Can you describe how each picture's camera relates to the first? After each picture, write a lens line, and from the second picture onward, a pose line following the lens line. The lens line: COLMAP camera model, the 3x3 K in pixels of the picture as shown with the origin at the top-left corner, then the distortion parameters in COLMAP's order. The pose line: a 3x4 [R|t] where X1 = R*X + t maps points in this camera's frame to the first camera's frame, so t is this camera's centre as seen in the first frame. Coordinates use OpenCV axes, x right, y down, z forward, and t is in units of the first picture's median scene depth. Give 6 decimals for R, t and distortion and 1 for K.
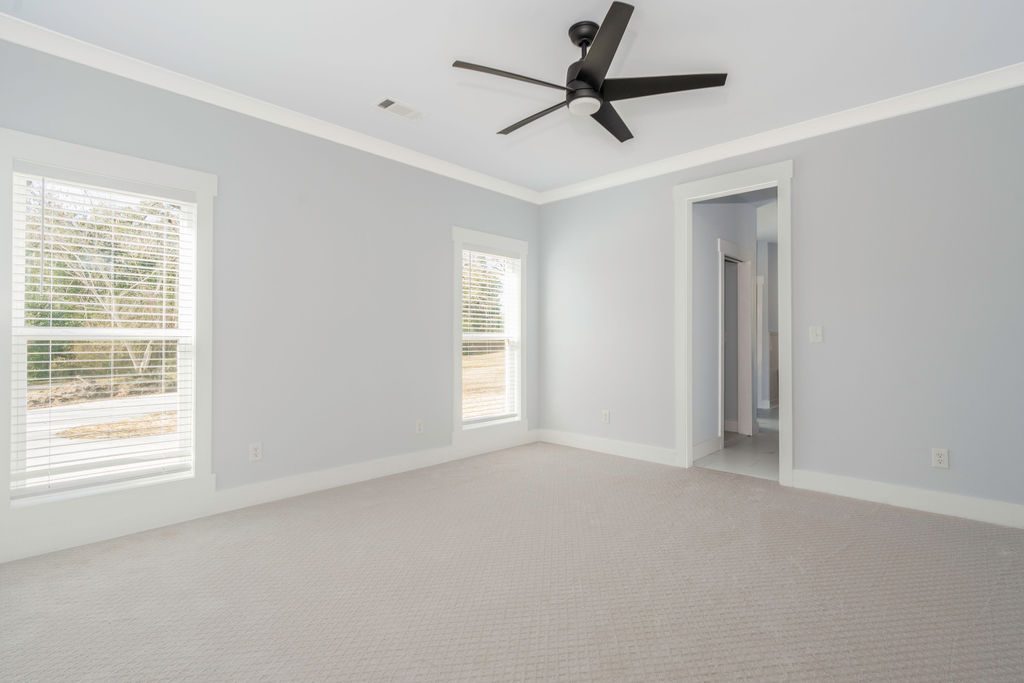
lens RADIAL K [[468.6, 0, 512.0], [0, 468.6, 341.5], [0, 0, 1]] dist [-0.000885, -0.000198]
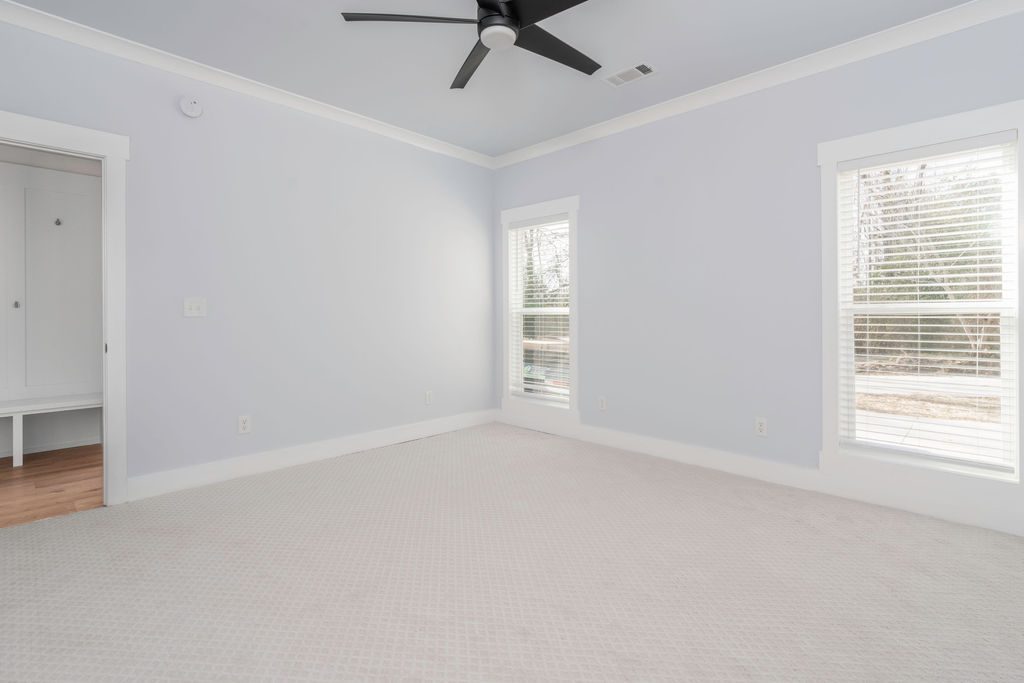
lens RADIAL K [[480.7, 0, 512.6], [0, 480.7, 313.6], [0, 0, 1]] dist [-0.001851, -0.000257]
pose [[0.028542, -0.003495, -0.999586, 0.124508], [0.001903, 0.999992, -0.003442, -0.000204], [0.999591, -0.001804, 0.028548, 0.122694]]
